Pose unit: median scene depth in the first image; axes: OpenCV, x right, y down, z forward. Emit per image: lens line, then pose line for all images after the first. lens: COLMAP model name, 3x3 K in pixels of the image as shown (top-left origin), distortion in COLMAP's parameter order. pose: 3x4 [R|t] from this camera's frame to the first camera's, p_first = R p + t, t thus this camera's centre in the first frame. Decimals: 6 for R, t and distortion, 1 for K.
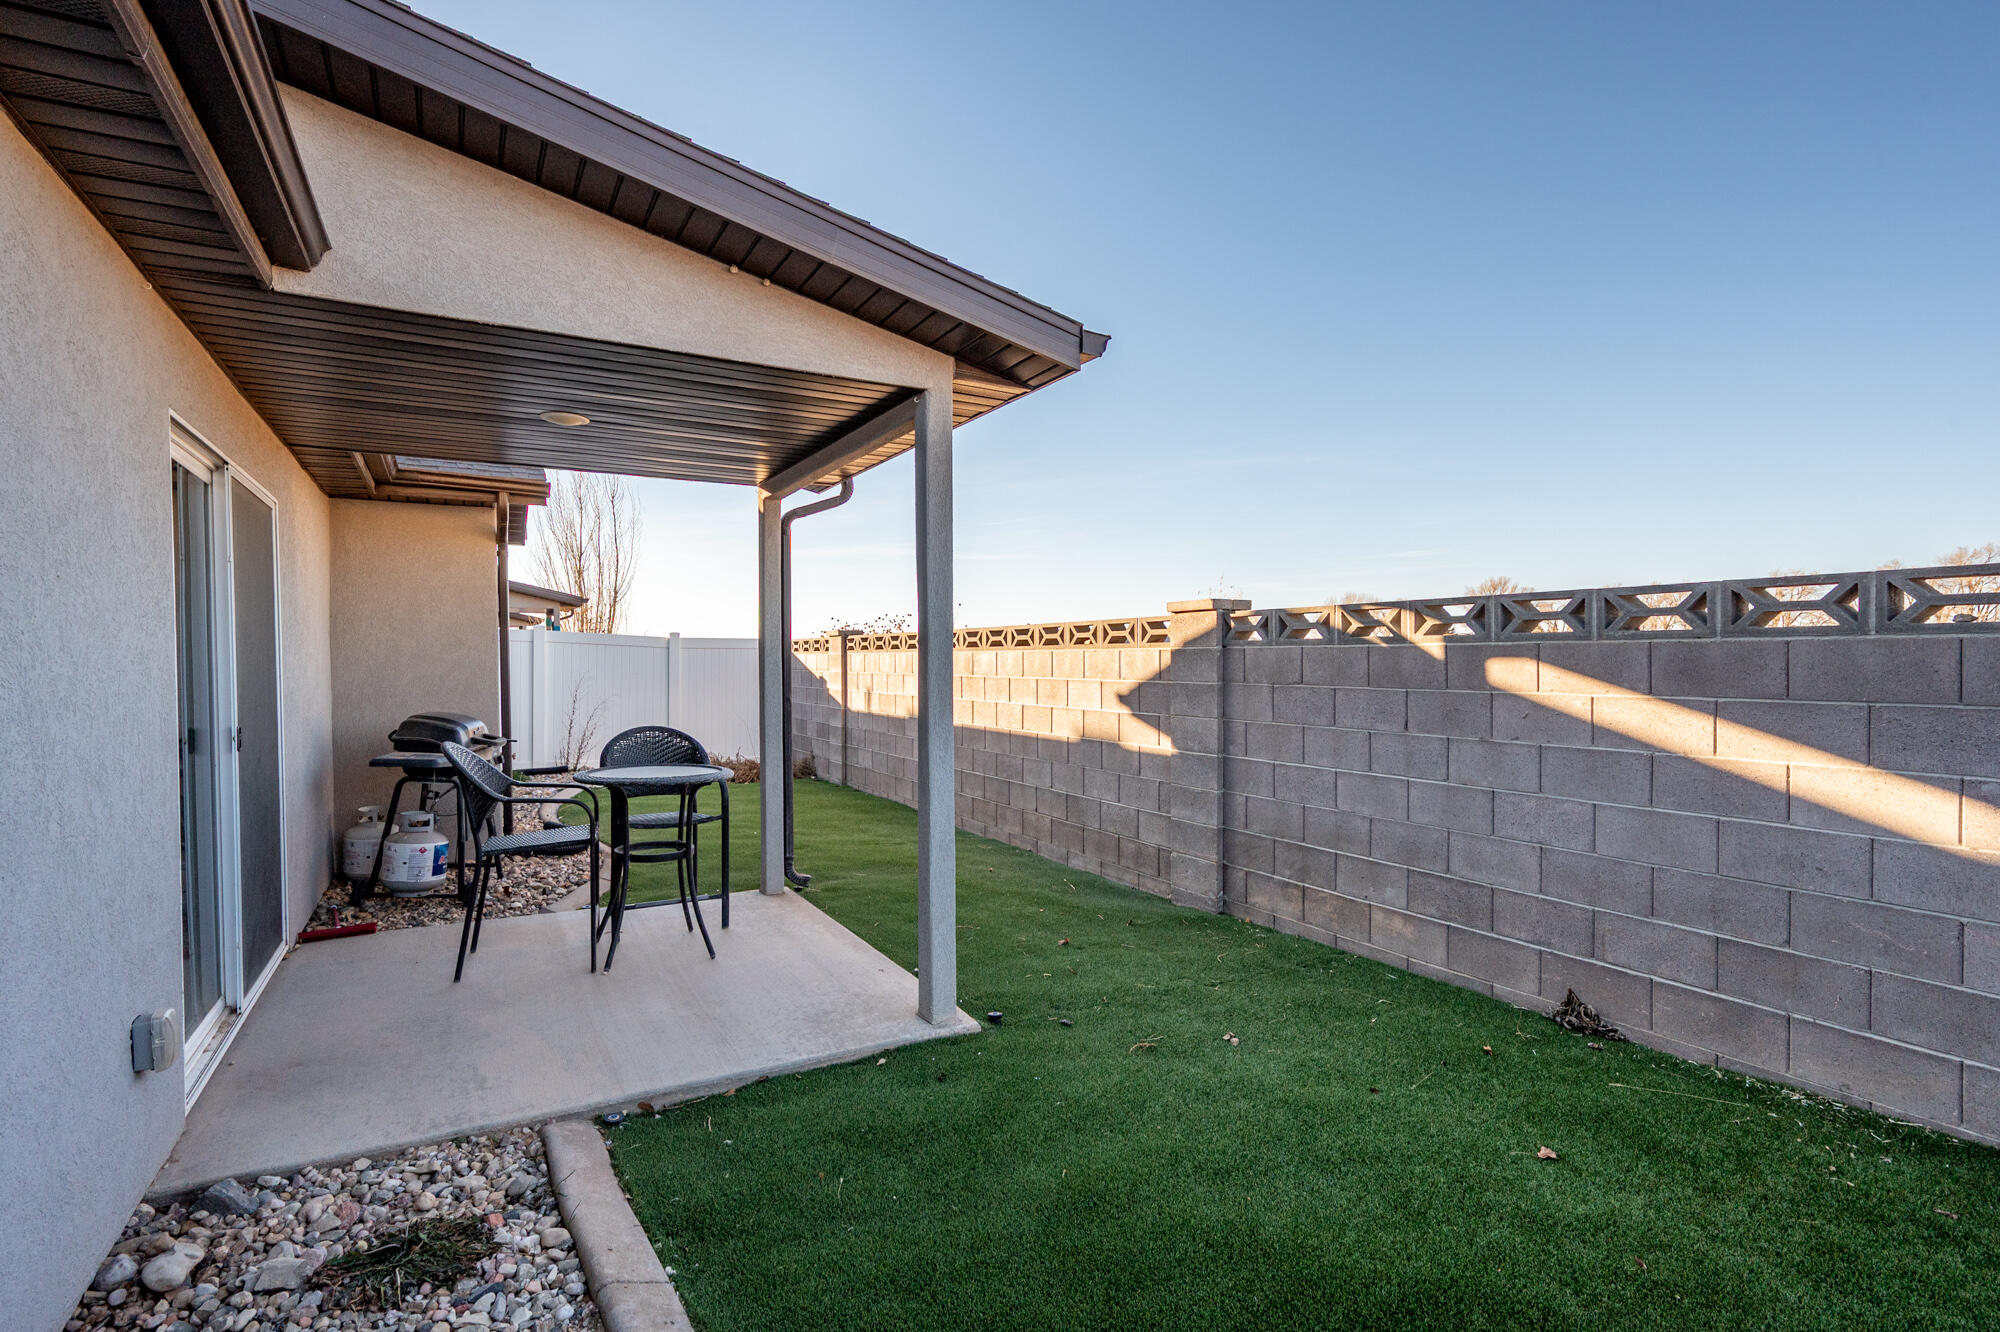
lens RADIAL K [[920.8, 0, 997.5], [0, 920.8, 660.7], [0, 0, 1]] dist [0.000802, -0.000384]
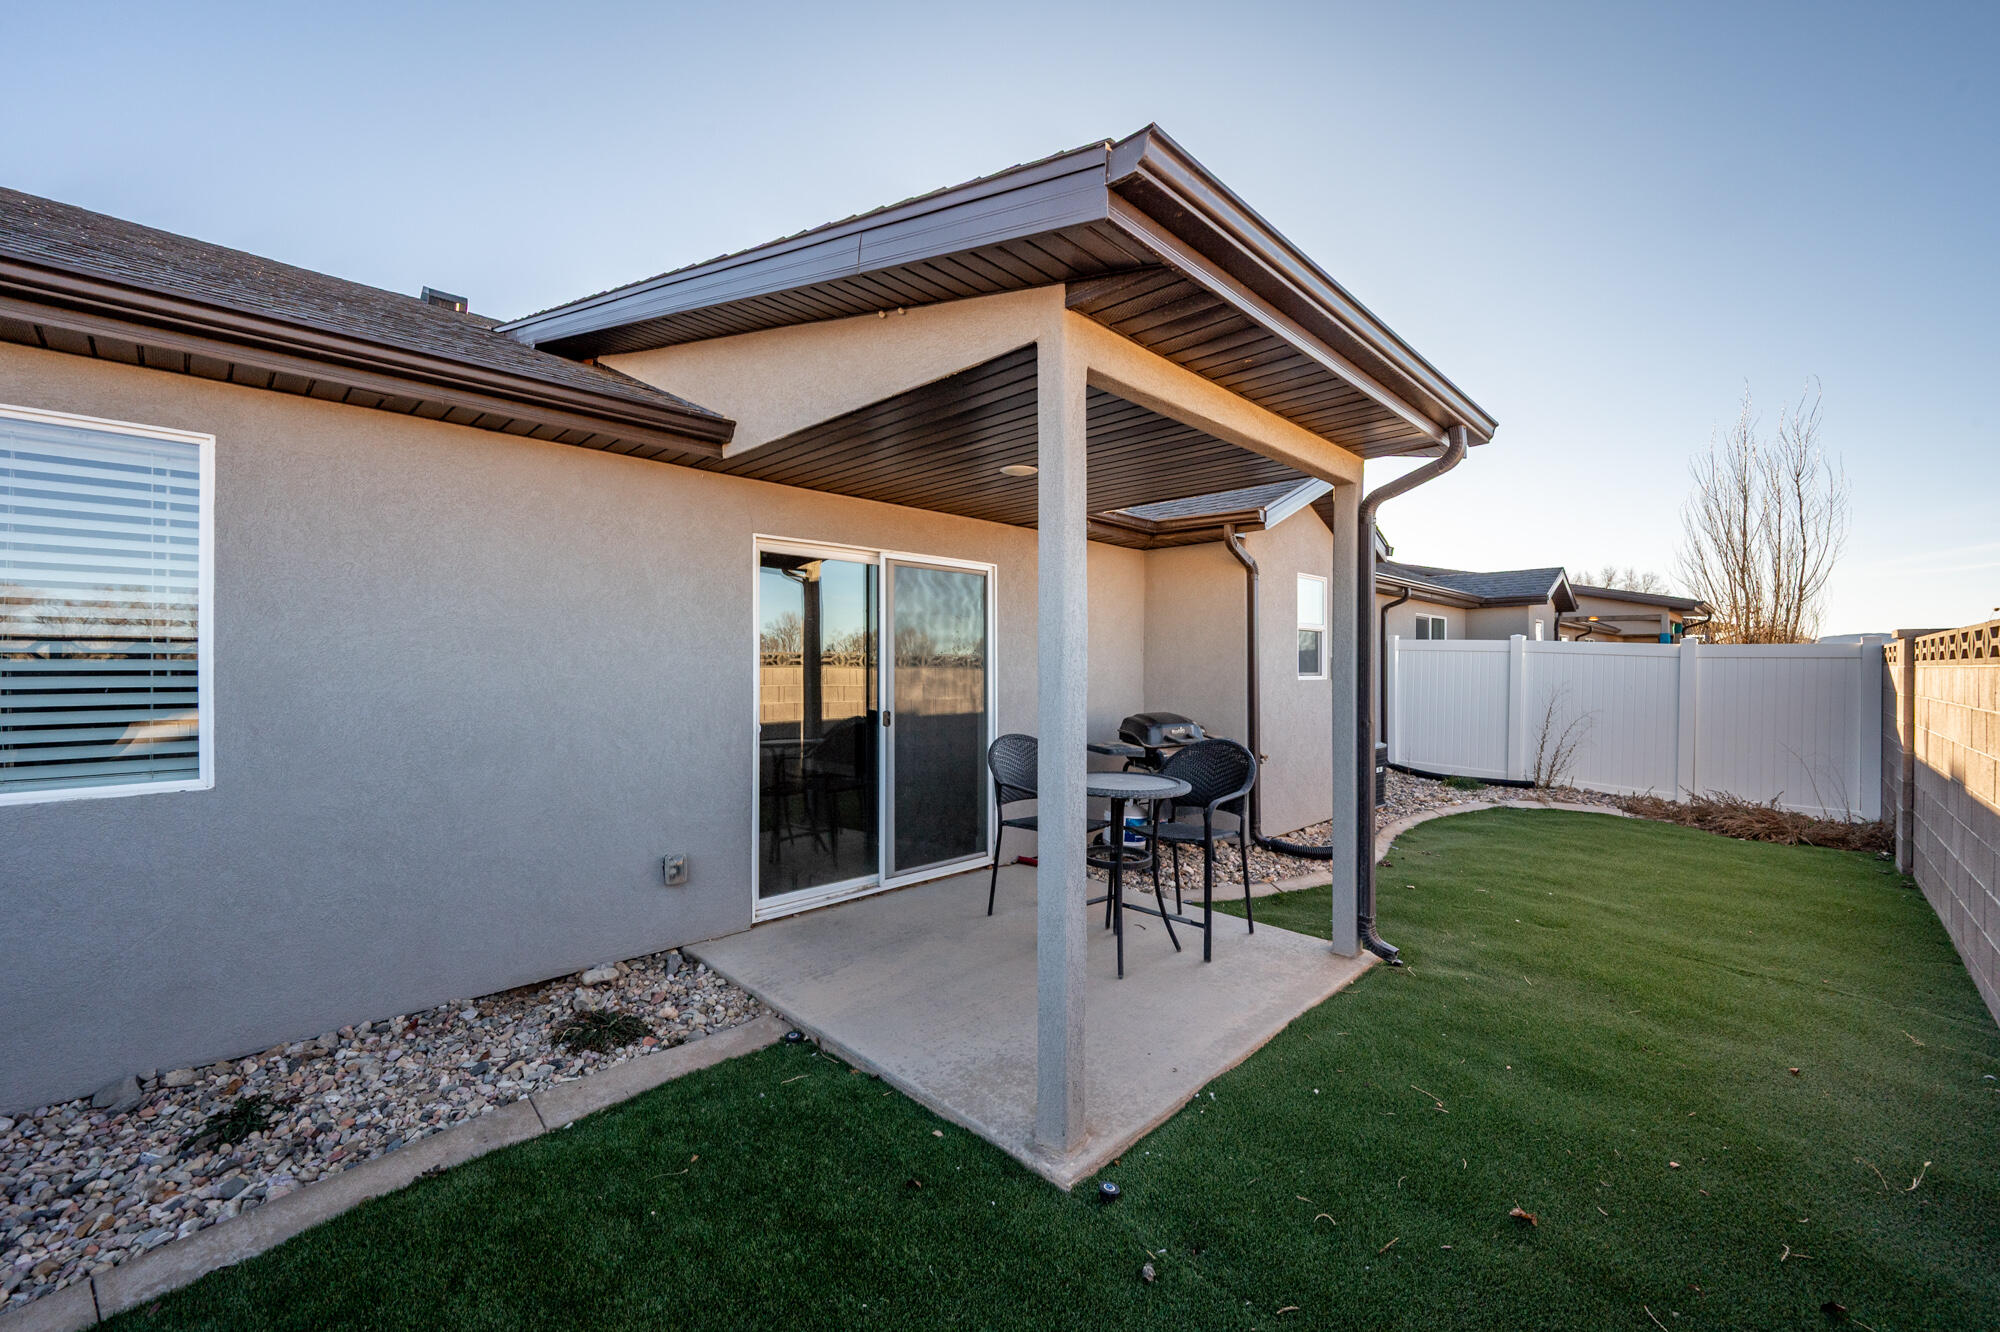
lens RADIAL K [[798.0, 0, 1002.3], [0, 798.0, 672.9], [0, 0, 1]] dist [0.003963, 0.000147]
pose [[0.278190, 0.015003, -0.960409, 0.385541], [-0.007979, 0.999880, 0.013308, -0.011841], [0.960493, 0.003960, 0.278276, 0.521526]]
